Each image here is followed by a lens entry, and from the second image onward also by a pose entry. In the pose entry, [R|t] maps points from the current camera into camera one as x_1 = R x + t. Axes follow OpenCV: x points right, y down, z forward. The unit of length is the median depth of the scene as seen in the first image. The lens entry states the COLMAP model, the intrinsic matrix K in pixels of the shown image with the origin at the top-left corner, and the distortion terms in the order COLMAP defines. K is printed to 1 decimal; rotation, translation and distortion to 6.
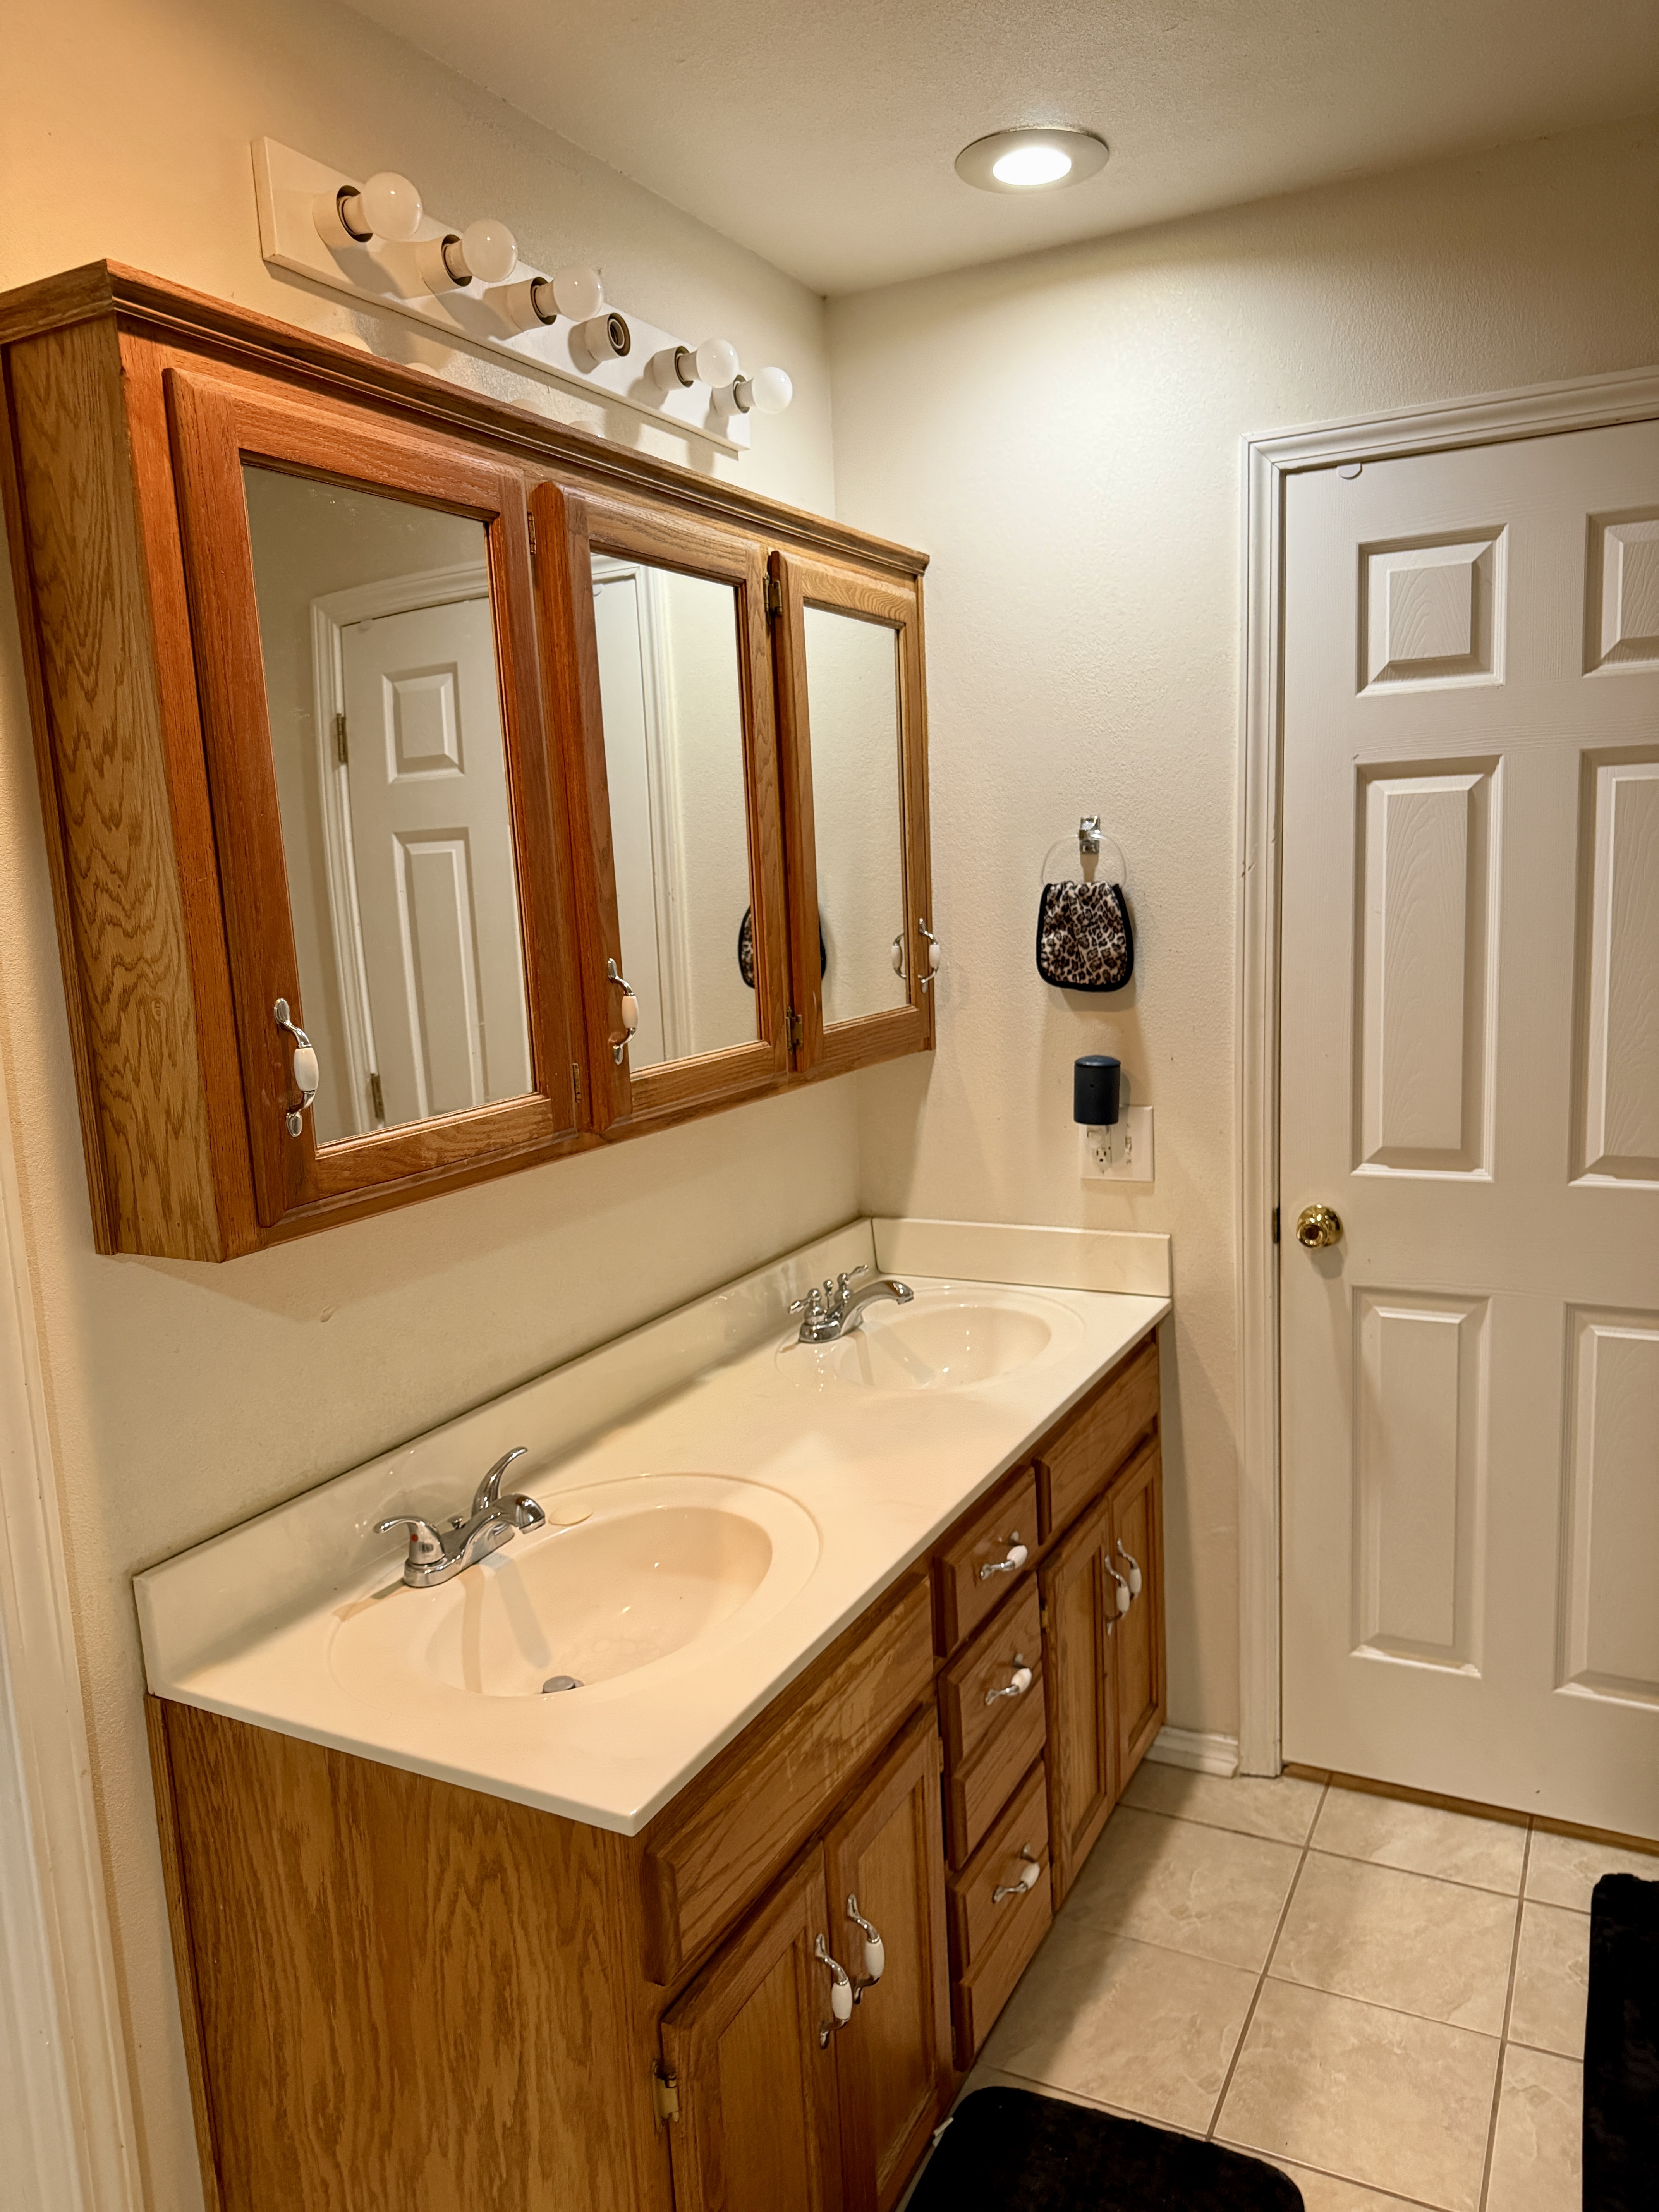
lens RADIAL K [[1598.8, 0, 824.7], [0, 1598.8, 1133.2], [0, 0, 1]] dist [0.068628, -0.088871]
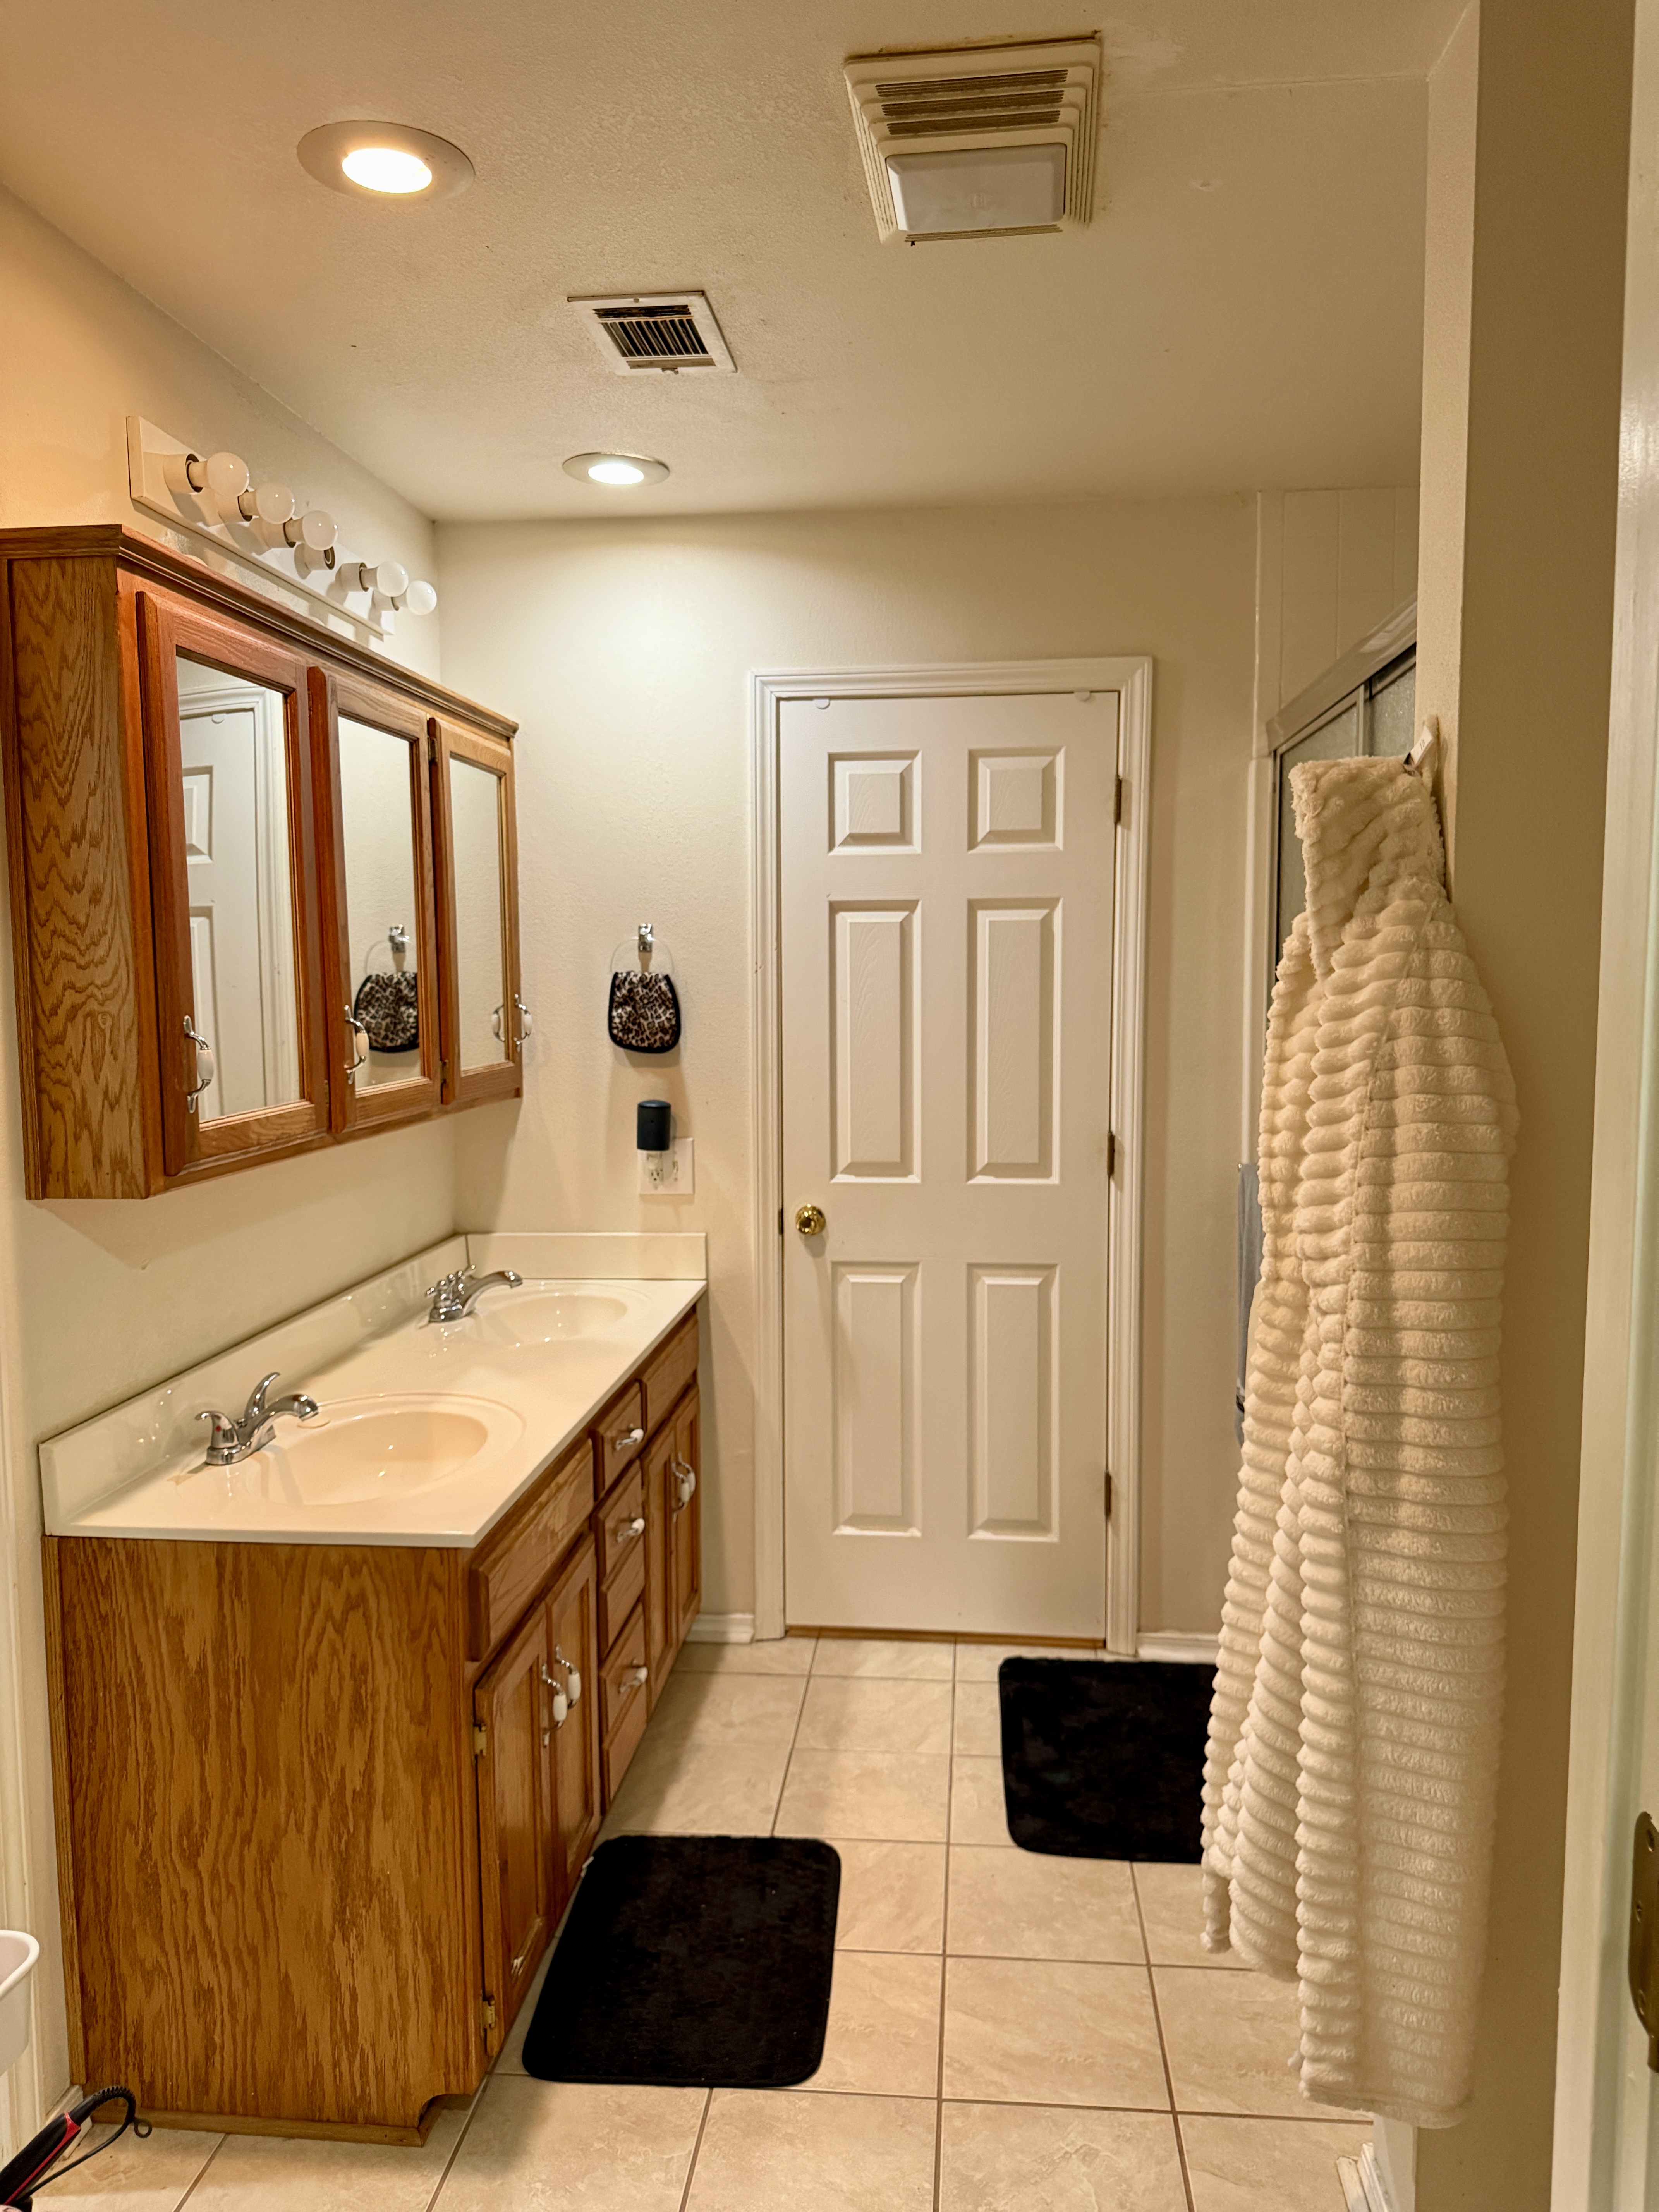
lens RADIAL K [[1545.6, 0, 836.6], [0, 1545.6, 1136.5], [0, 0, 1]] dist [0.126846, -0.152374]
pose [[0.930189, -0.003330, 0.367066, -0.226633], [0.027538, 0.997774, -0.060732, 0.090491], [-0.366047, 0.066600, 0.928210, -0.369462]]
